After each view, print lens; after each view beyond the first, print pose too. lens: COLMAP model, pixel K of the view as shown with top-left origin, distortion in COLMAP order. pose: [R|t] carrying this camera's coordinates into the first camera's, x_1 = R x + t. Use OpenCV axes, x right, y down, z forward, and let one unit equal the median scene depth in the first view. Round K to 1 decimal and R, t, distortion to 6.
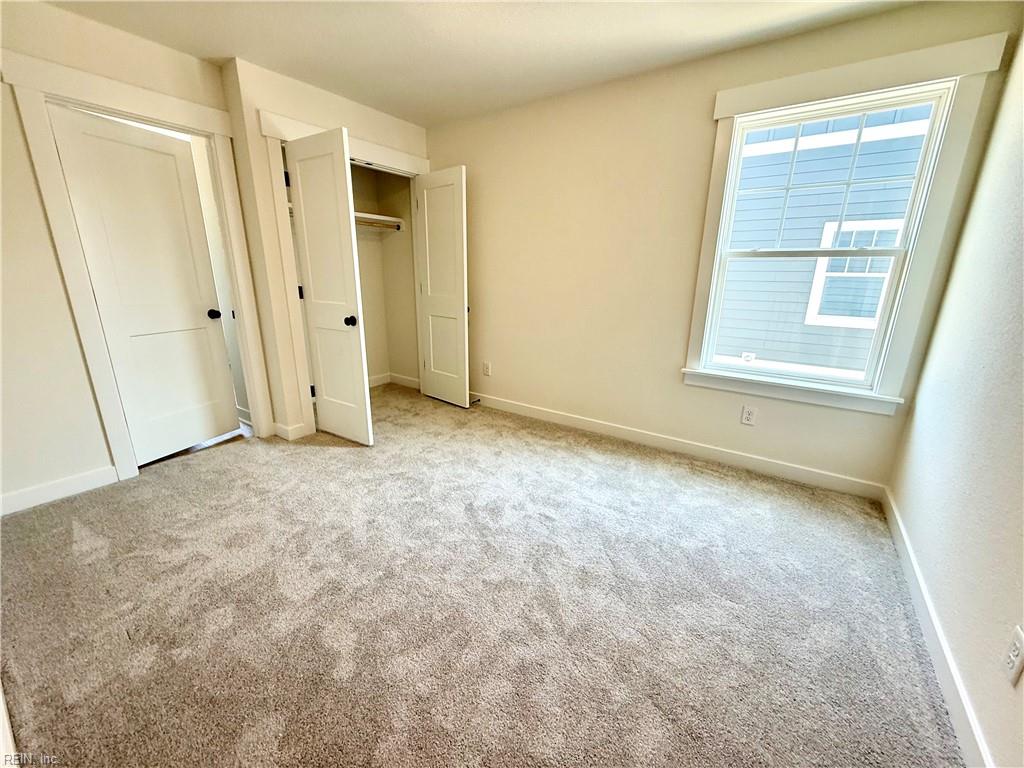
lens RADIAL K [[407.0, 0, 504.5], [0, 407.0, 379.3], [0, 0, 1]] dist [-0.001104, -0.000509]
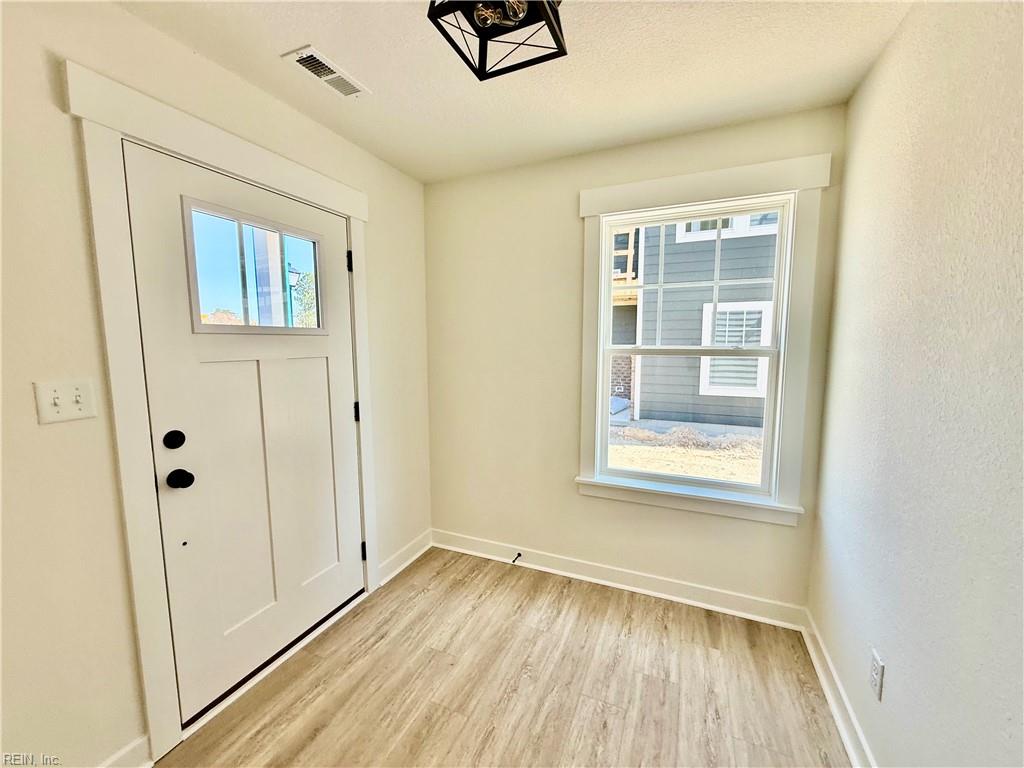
lens RADIAL K [[407.0, 0, 517.0], [0, 407.0, 386.7], [0, 0, 1]] dist [-0.001104, -0.000509]
pose [[0.977475, -0.039156, 0.207385, 0.164266], [0.069754, 0.987355, -0.142354, -0.135353], [-0.199188, 0.153613, 0.967847, 0.191356]]
